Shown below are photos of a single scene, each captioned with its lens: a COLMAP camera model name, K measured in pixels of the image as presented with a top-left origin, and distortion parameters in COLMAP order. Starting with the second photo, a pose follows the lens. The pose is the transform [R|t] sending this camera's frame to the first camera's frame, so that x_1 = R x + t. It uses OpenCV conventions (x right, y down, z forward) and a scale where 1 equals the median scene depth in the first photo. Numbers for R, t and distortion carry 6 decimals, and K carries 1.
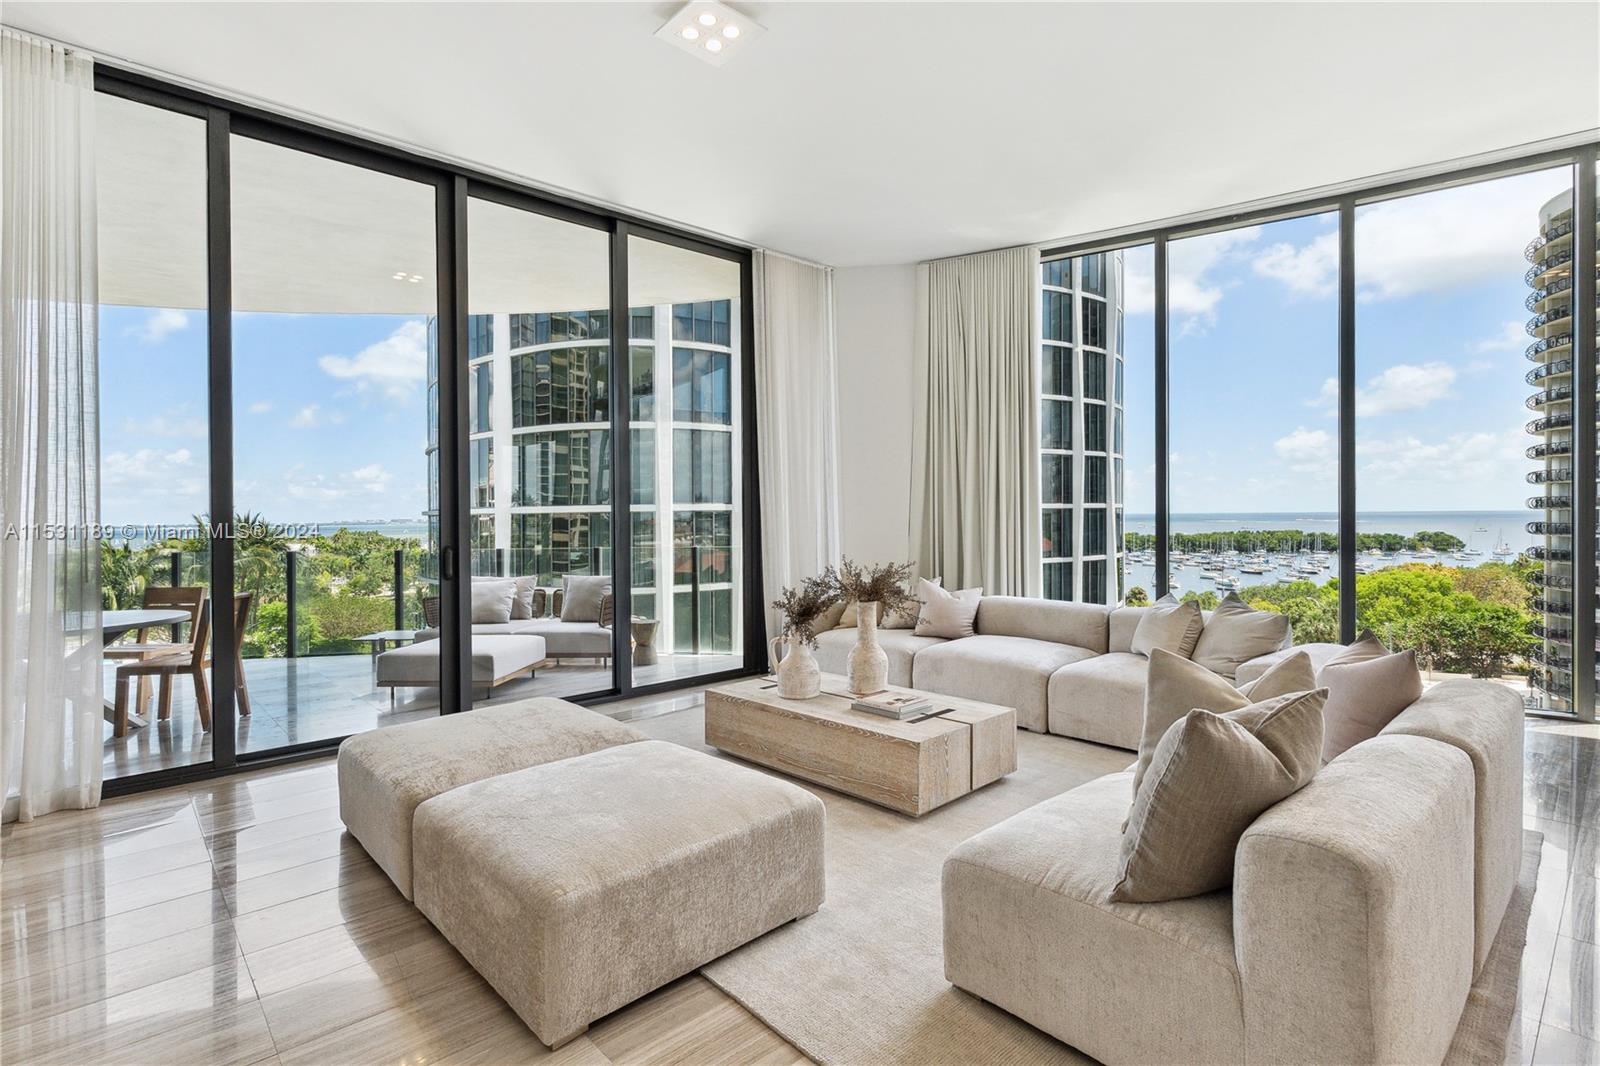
lens RADIAL K [[779.1, 0, 804.9], [0, 779.1, 503.9], [0, 0, 1]] dist [0.005778, 0.000562]
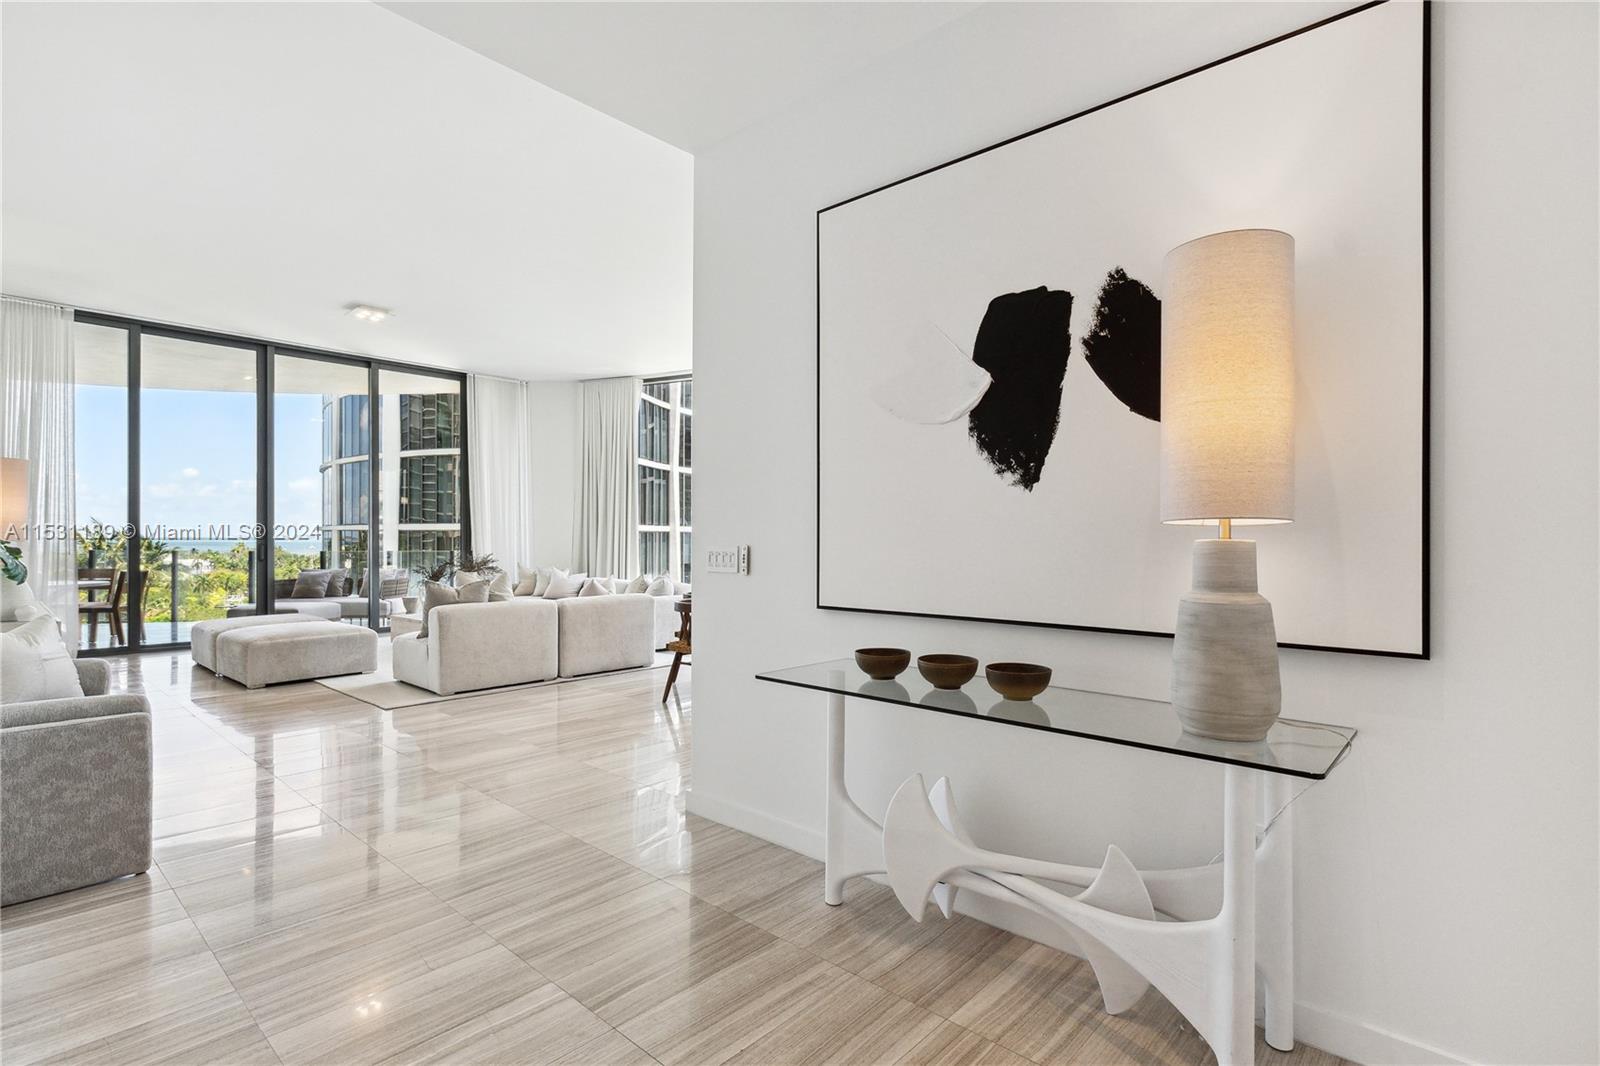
lens RADIAL K [[775.1, 0, 801.7], [0, 775.1, 536.8], [0, 0, 1]] dist [0.002457, 0.000472]
pose [[0.995733, 0.015638, 0.090946, 0.056855], [-0.016840, 0.999780, 0.012474, -0.000678], [-0.090731, -0.013952, 0.995778, -0.083335]]
